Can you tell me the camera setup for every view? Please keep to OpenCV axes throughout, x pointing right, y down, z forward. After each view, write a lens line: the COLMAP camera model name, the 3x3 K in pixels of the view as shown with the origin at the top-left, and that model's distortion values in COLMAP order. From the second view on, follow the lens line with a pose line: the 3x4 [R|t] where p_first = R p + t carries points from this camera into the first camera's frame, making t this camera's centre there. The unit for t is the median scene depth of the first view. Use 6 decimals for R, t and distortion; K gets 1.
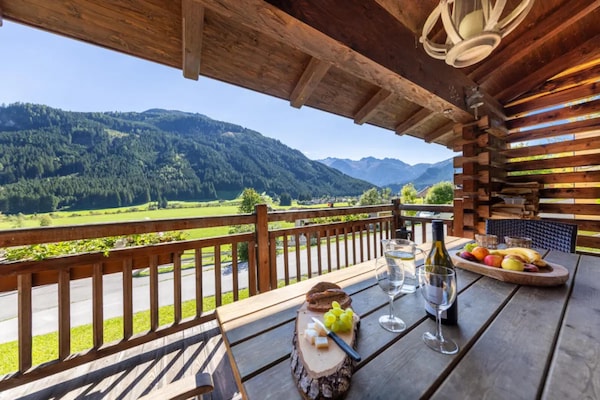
lens RADIAL K [[188.0, 0, 300.0], [0, 188.0, 198.5], [0, 0, 1]] dist [0.006213, -0.000091]
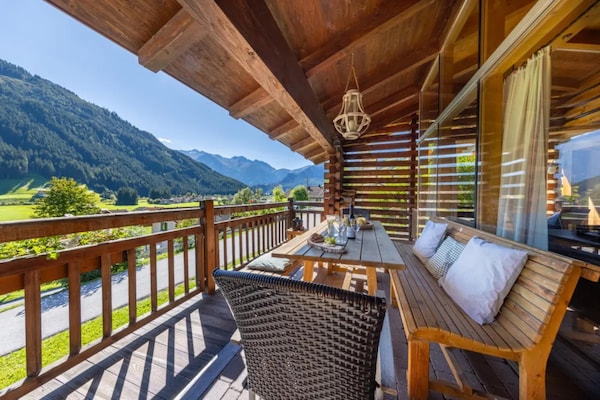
lens RADIAL K [[189.0, 0, 301.0], [0, 189.0, 199.8], [0, 0, 1]] dist [0.005823, -0.000141]
pose [[0.785198, 0.010306, 0.619159, -0.387274], [-0.018042, 0.999818, 0.006239, 0.011486], [-0.618982, -0.016070, 0.785241, -0.180078]]
